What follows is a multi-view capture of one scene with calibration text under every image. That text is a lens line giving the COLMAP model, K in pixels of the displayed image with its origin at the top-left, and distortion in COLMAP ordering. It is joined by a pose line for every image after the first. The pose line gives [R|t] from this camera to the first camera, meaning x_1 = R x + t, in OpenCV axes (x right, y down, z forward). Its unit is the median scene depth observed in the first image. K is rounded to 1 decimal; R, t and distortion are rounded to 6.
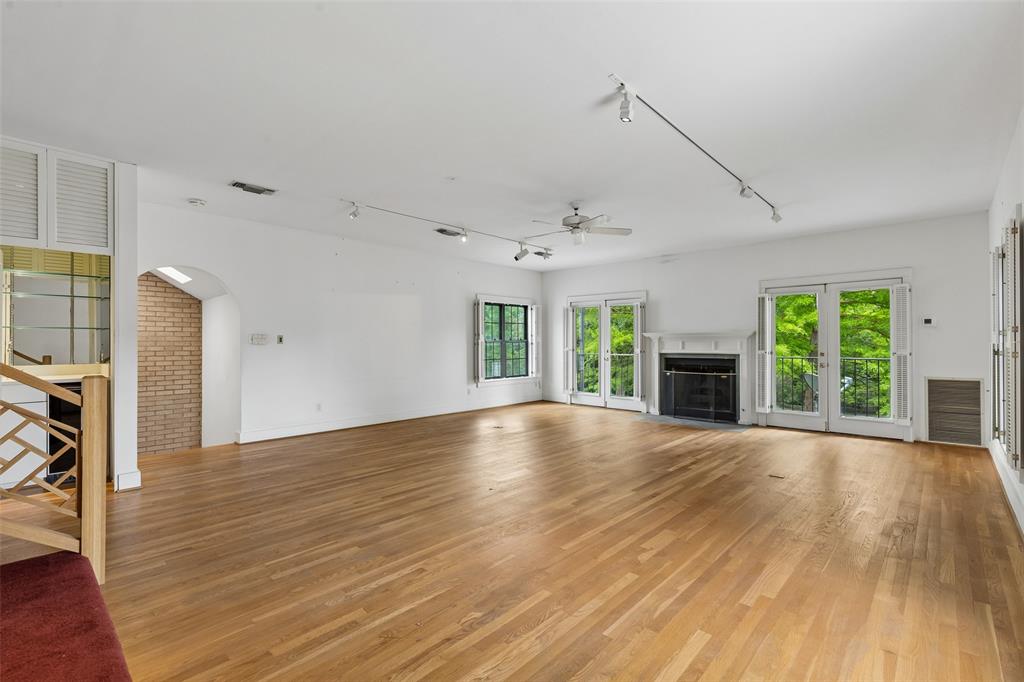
lens RADIAL K [[465.5, 0, 512.7], [0, 465.5, 341.9], [0, 0, 1]] dist [0.001356, -0.001449]
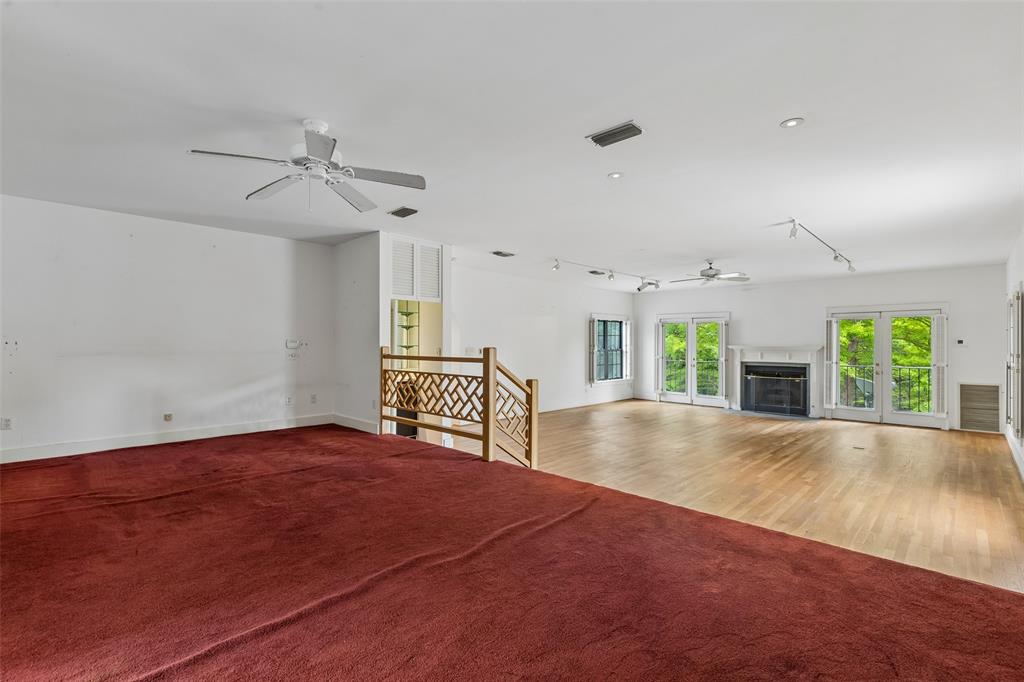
lens RADIAL K [[465.5, 0, 511.6], [0, 465.5, 342.3], [0, 0, 1]] dist [0.001356, -0.001449]
pose [[0.999630, 0.005955, -0.026529, -0.324862], [-0.005933, 0.999982, 0.000889, -0.029880], [0.026534, -0.000731, 0.999648, -0.335286]]
